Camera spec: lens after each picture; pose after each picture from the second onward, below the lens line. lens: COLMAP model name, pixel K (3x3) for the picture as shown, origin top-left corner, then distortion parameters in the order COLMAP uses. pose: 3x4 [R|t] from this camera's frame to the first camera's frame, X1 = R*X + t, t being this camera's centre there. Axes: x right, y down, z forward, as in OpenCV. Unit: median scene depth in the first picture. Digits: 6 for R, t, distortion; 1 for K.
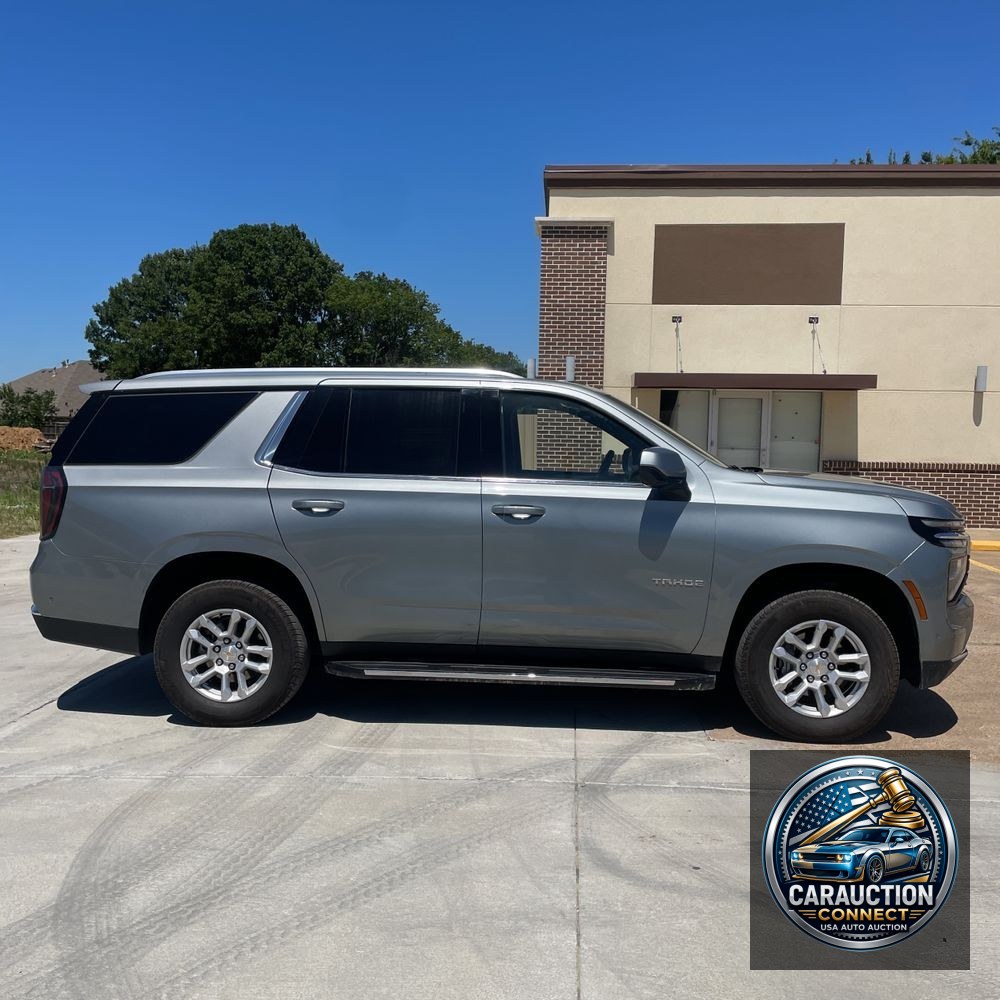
lens RADIAL K [[1031.2, 0, 496.5], [0, 1031.2, 503.9], [0, 0, 1]] dist [0.026501, 0.000000]
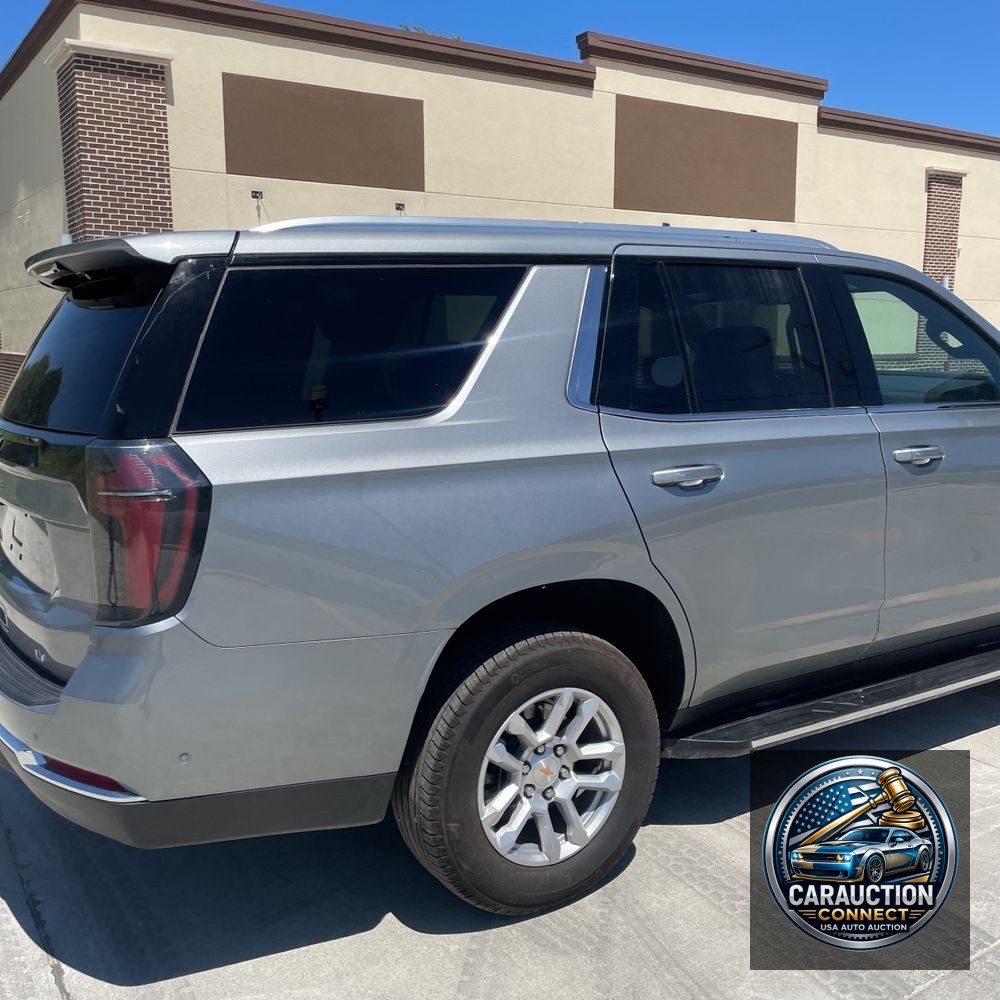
lens RADIAL K [[1031.2, 0, 504.8], [0, 1031.2, 497.9], [0, 0, 1]] dist [0.026501, 0.000000]
pose [[0.793521, -0.106521, 0.599147, -0.193611], [0.050129, 0.992657, 0.110091, -0.017724], [-0.606475, -0.057325, 0.793034, 0.202168]]
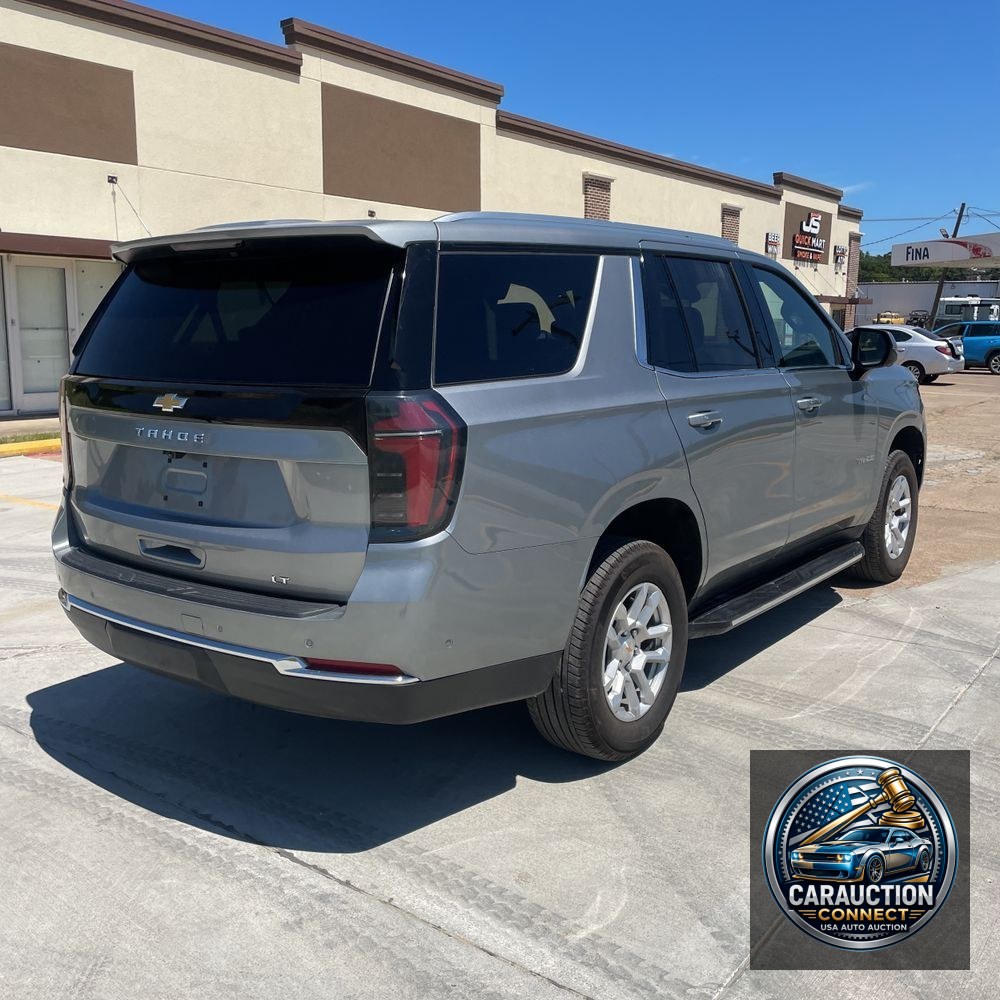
lens RADIAL K [[1031.2, 0, 507.7], [0, 1031.2, 491.6], [0, 0, 1]] dist [0.026501, 0.000000]
pose [[0.530297, -0.143774, 0.835532, -0.287655], [0.052357, 0.989189, 0.136984, -0.018613], [-0.846194, -0.028897, 0.532091, 0.237810]]
